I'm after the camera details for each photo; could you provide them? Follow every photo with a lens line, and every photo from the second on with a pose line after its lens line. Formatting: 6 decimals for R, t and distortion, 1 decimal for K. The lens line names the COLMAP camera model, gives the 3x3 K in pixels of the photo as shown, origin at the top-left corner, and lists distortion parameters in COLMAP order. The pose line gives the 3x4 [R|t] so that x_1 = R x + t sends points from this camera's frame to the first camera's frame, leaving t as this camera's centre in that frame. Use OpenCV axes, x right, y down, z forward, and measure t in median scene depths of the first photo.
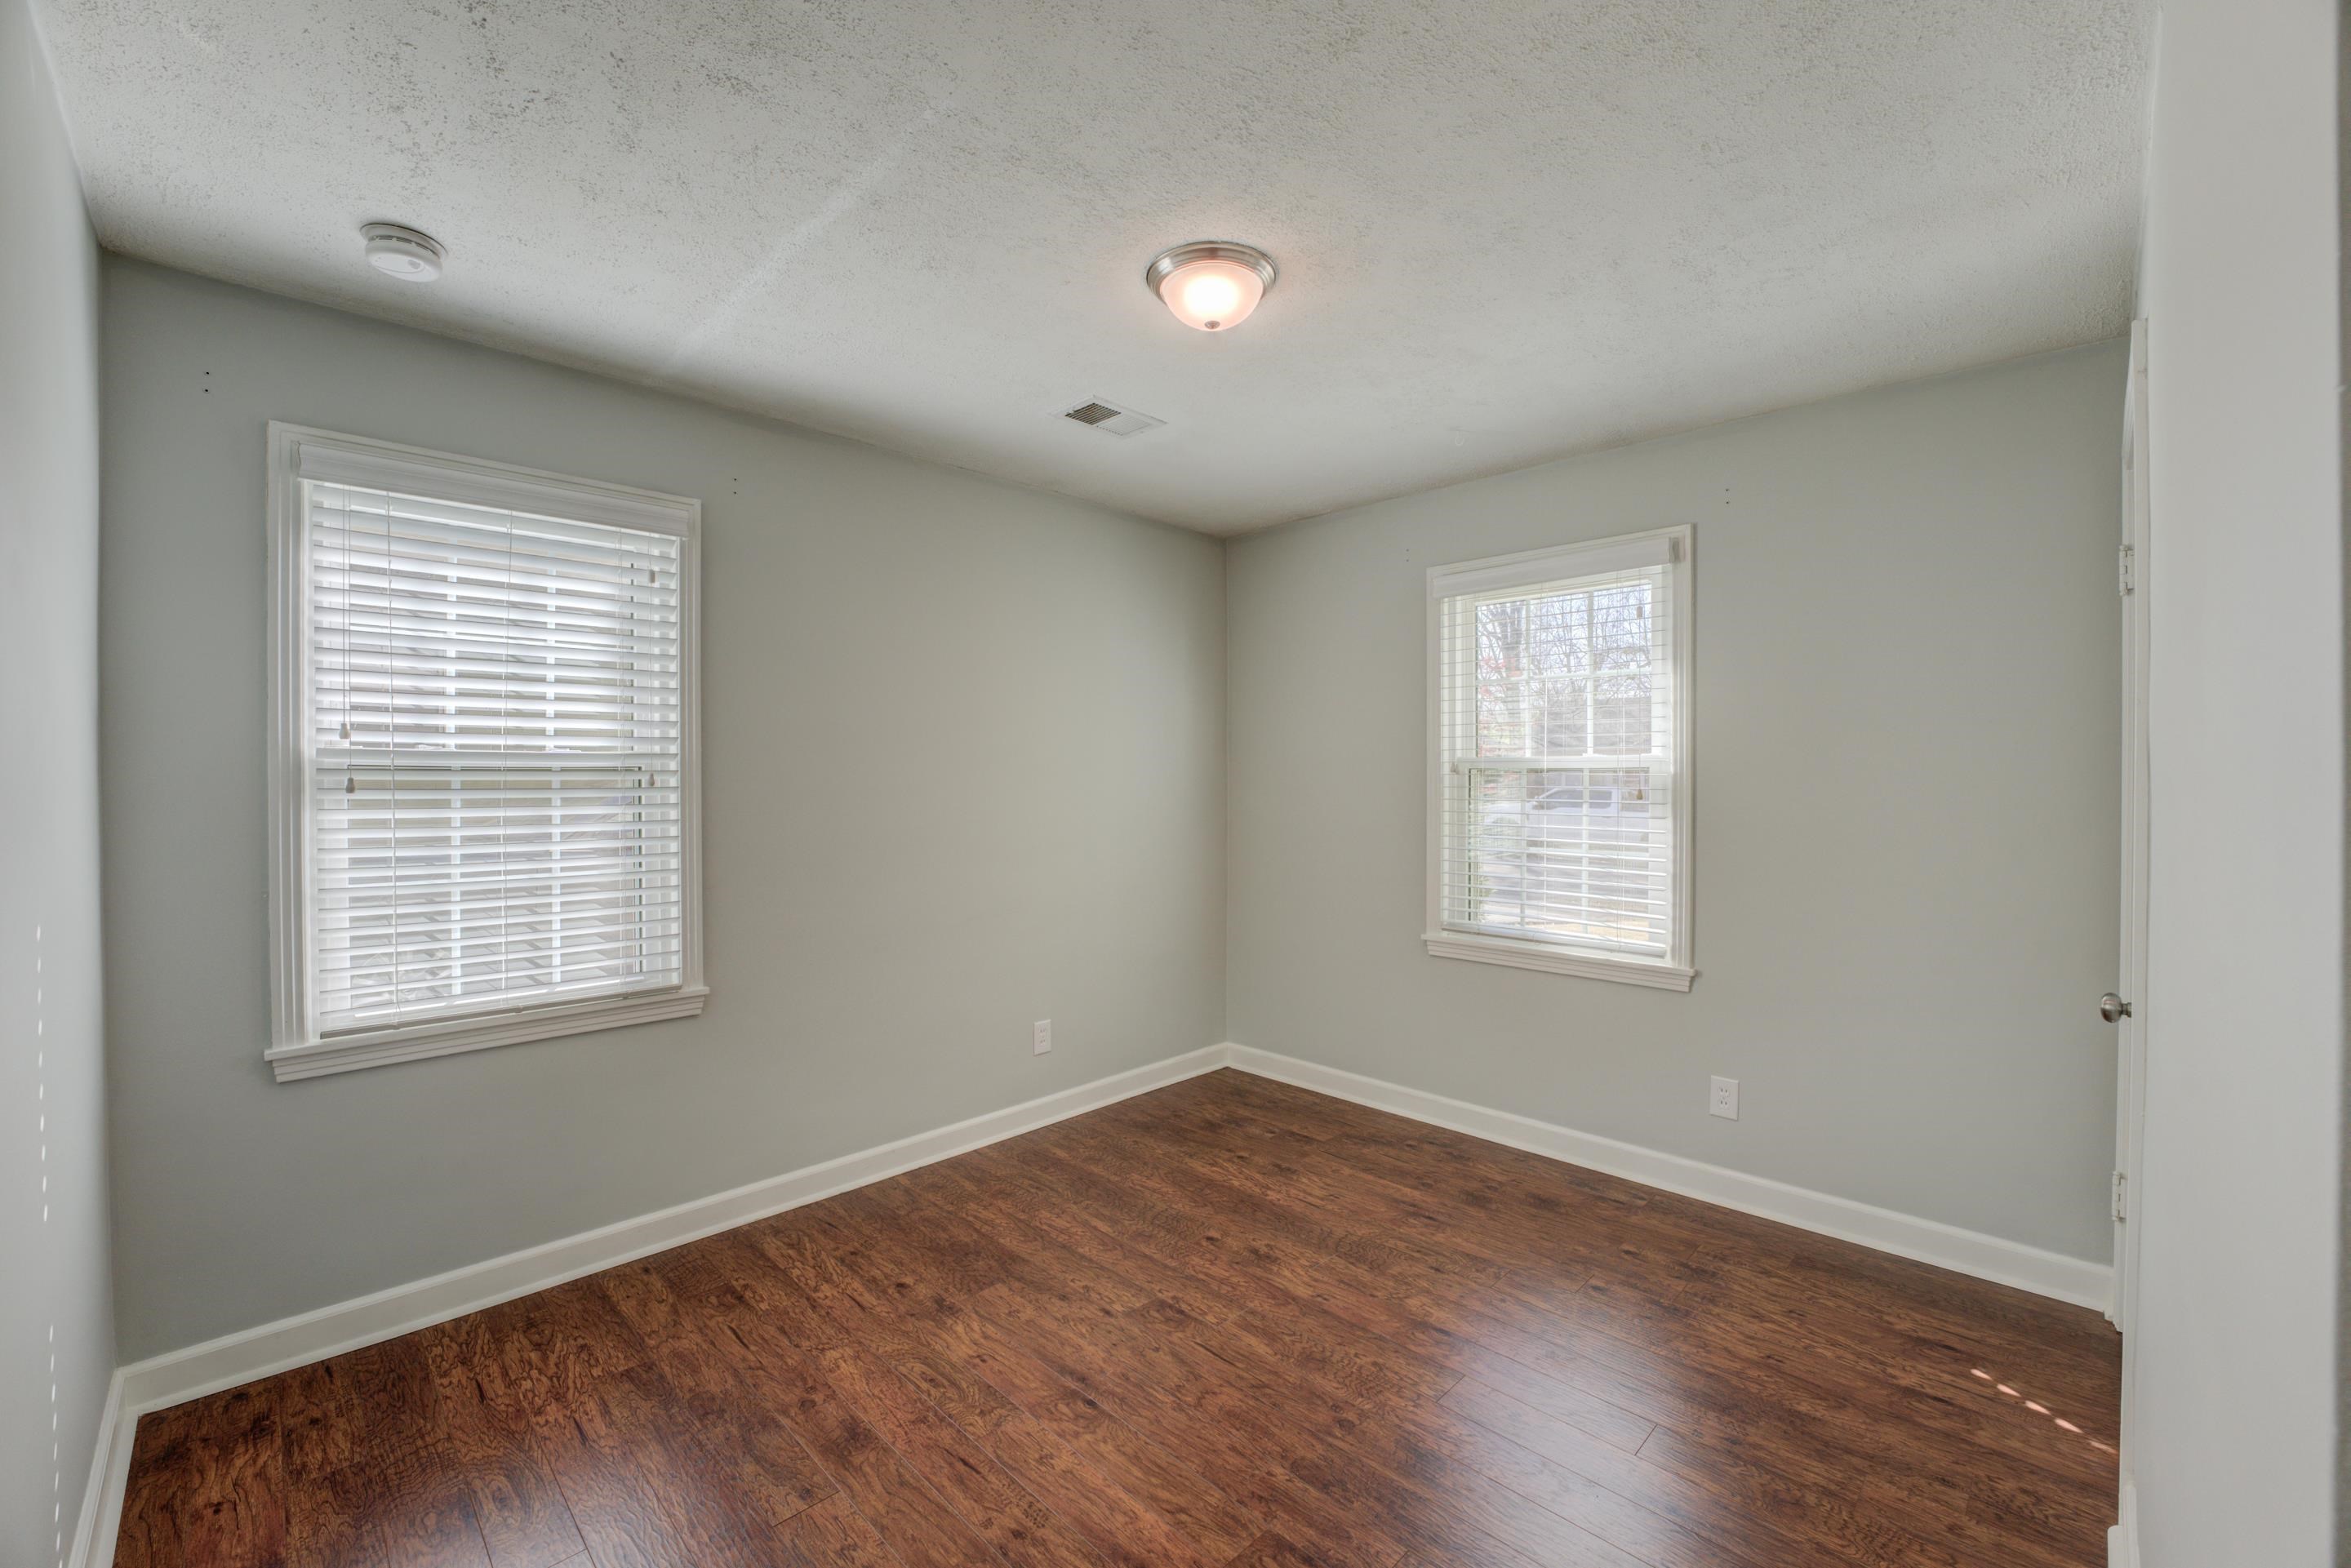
lens RADIAL K [[941.1, 0, 1175.5], [0, 941.1, 784.0], [0, 0, 1]] dist [-0.026608, 0.000322]
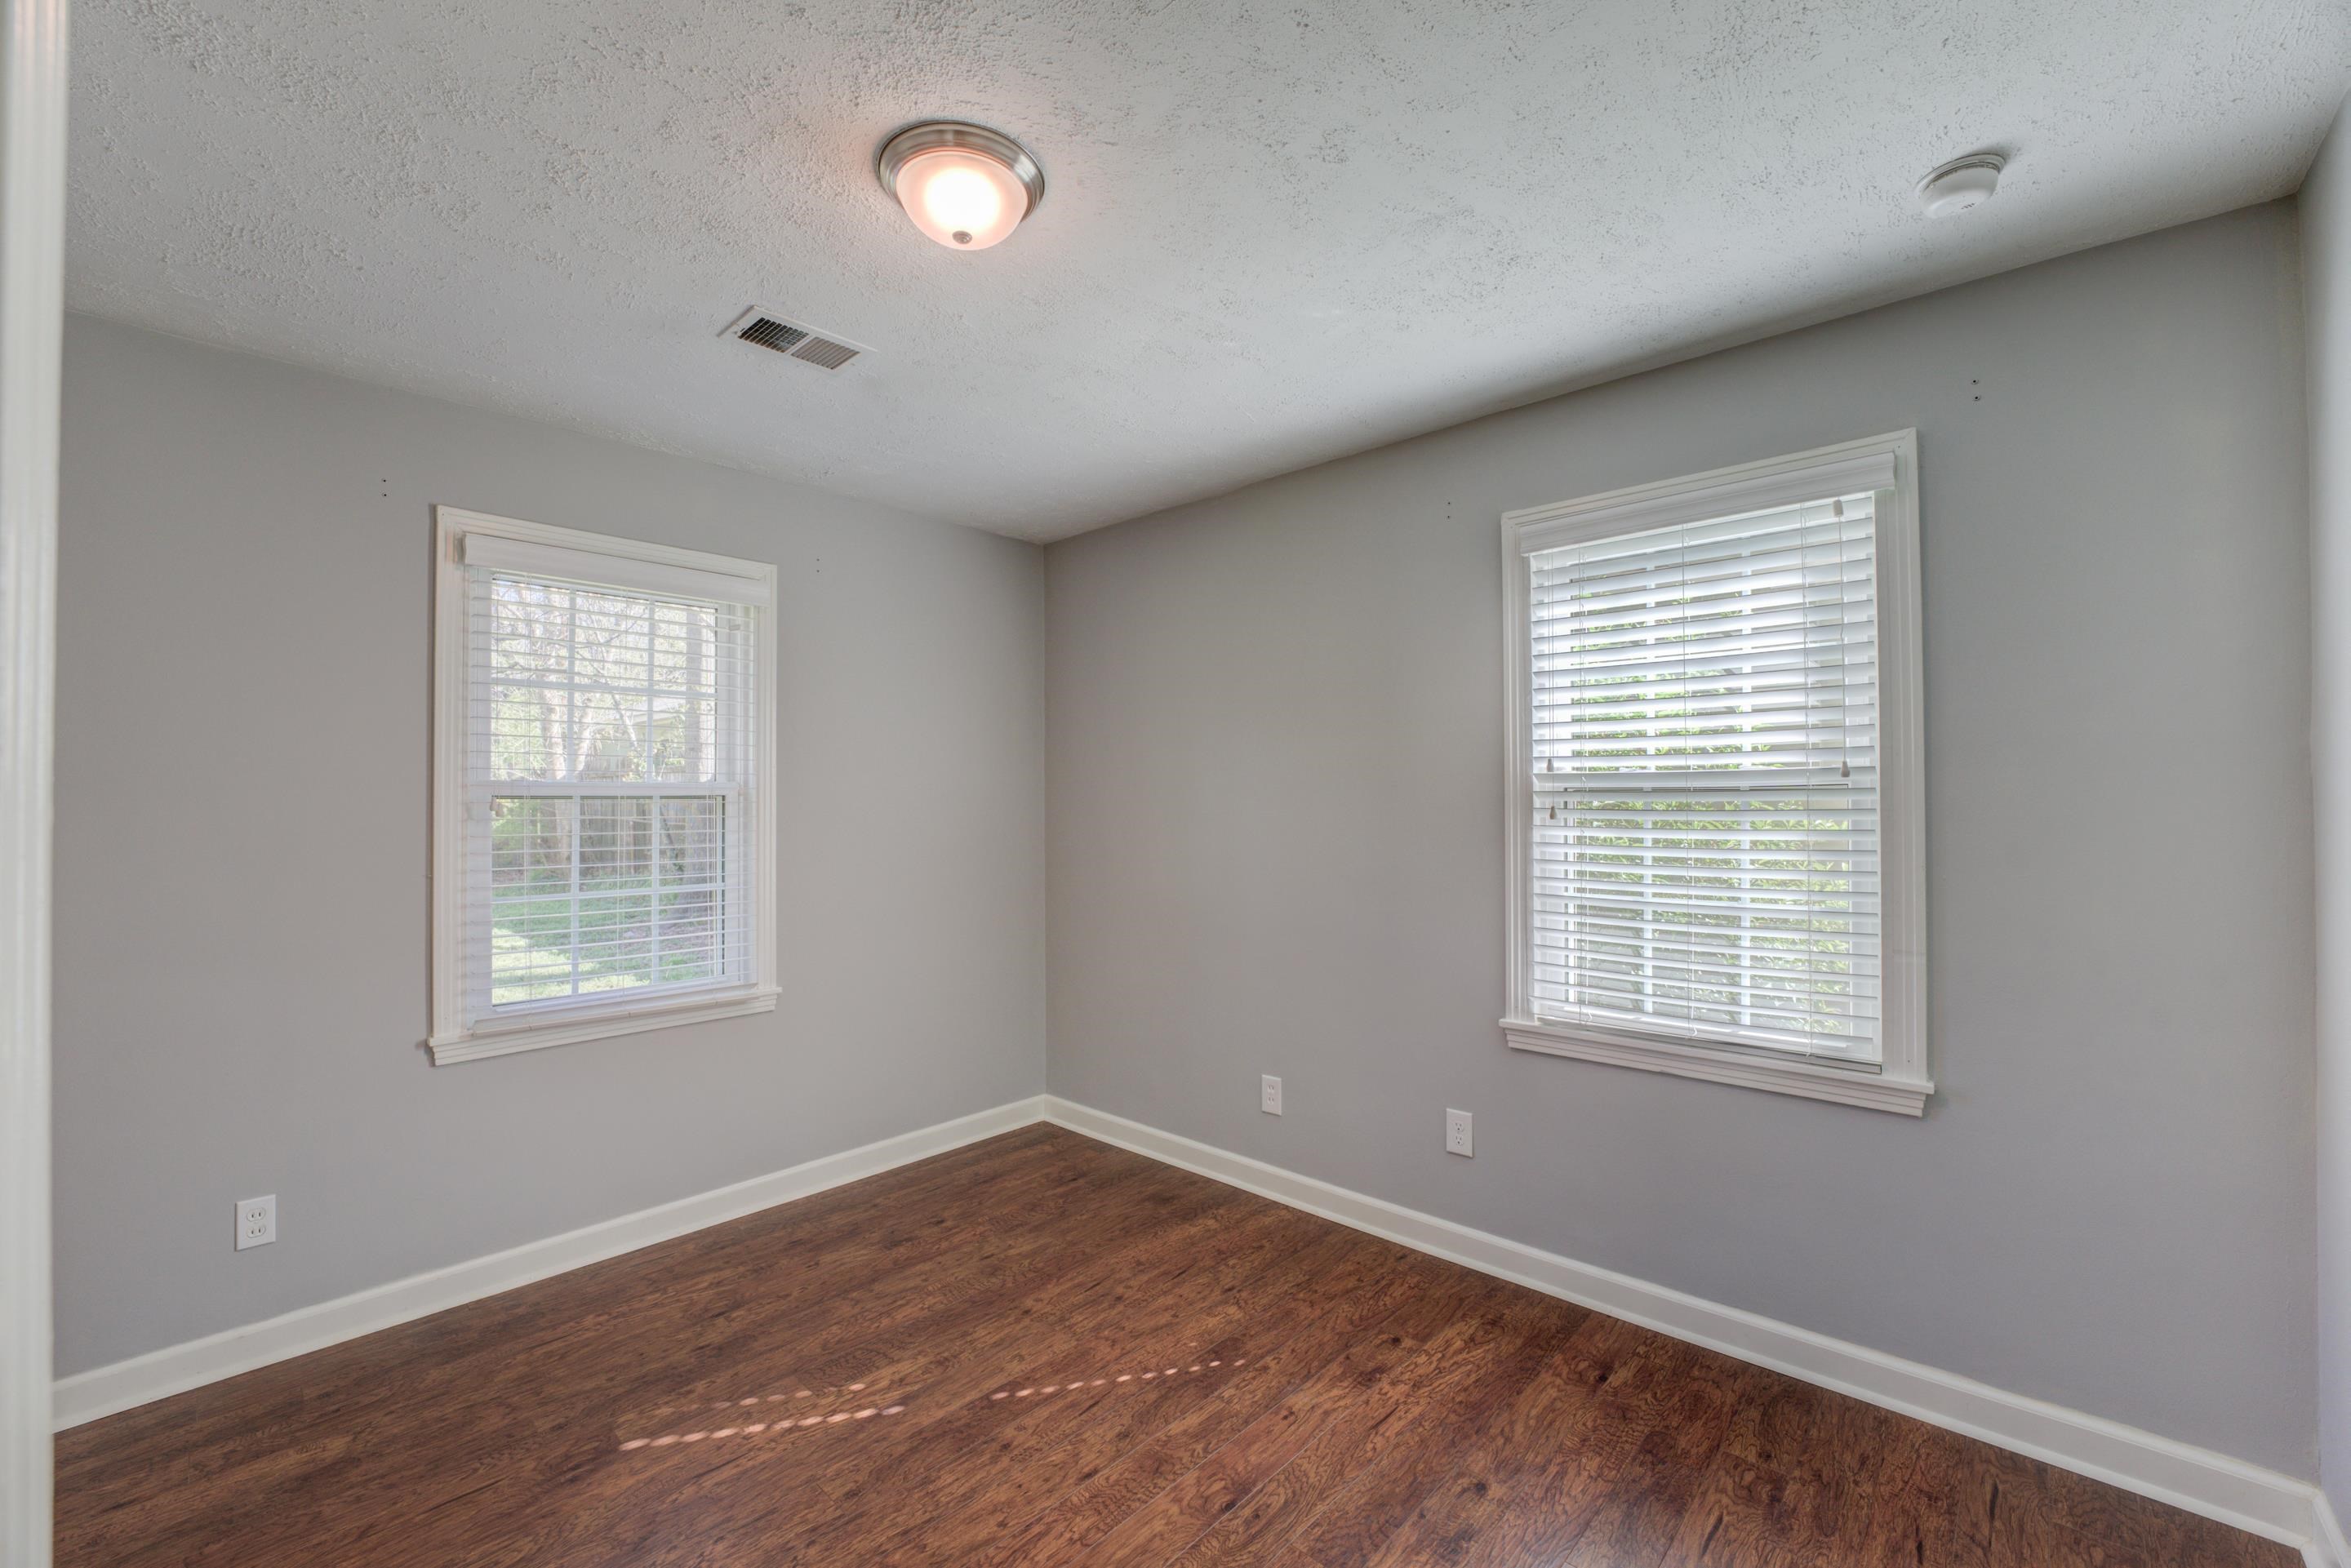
lens RADIAL K [[1017.5, 0, 1177.9], [0, 1017.5, 804.5], [0, 0, 1]] dist [-0.000581, 0.000100]
pose [[0.072582, -0.000255, -0.997362, 0.299181], [-0.009347, 0.999956, -0.000936, 0.005291], [0.997319, 0.009390, 0.072576, 0.398512]]
